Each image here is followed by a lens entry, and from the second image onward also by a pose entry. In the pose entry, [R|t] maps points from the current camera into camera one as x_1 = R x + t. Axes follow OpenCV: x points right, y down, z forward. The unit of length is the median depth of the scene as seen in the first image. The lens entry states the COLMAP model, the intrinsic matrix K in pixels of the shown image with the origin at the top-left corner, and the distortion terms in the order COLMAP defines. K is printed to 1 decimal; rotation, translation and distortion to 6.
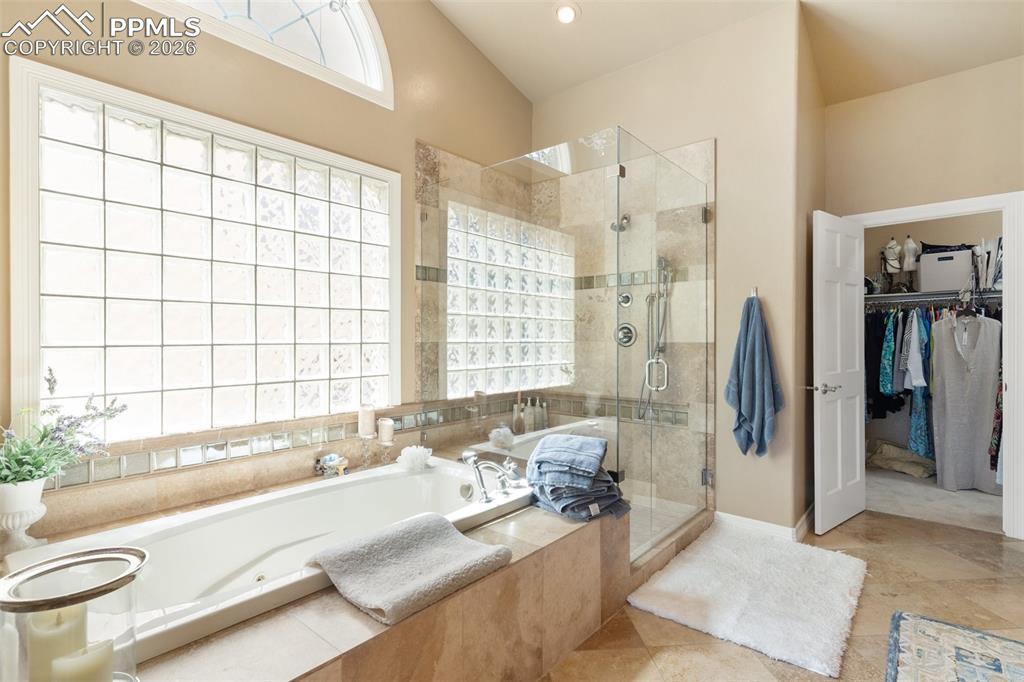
lens RADIAL K [[495.3, 0, 512.4], [0, 495.3, 342.3], [0, 0, 1]] dist [-0.001200, -0.000546]
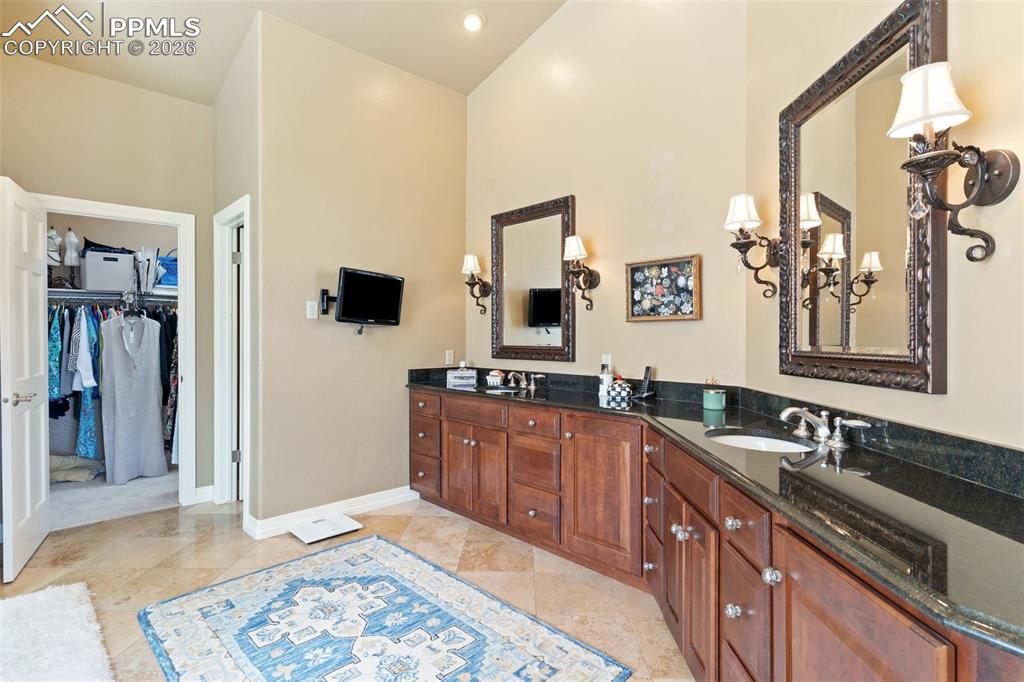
lens RADIAL K [[506.3, 0, 511.3], [0, 506.3, 338.8], [0, 0, 1]] dist [0.001285, 0.000275]
pose [[0.095551, -0.003726, 0.995418, -0.089990], [0.009612, 0.999950, 0.002820, -0.000047], [-0.995378, 0.009299, 0.095582, 0.081277]]
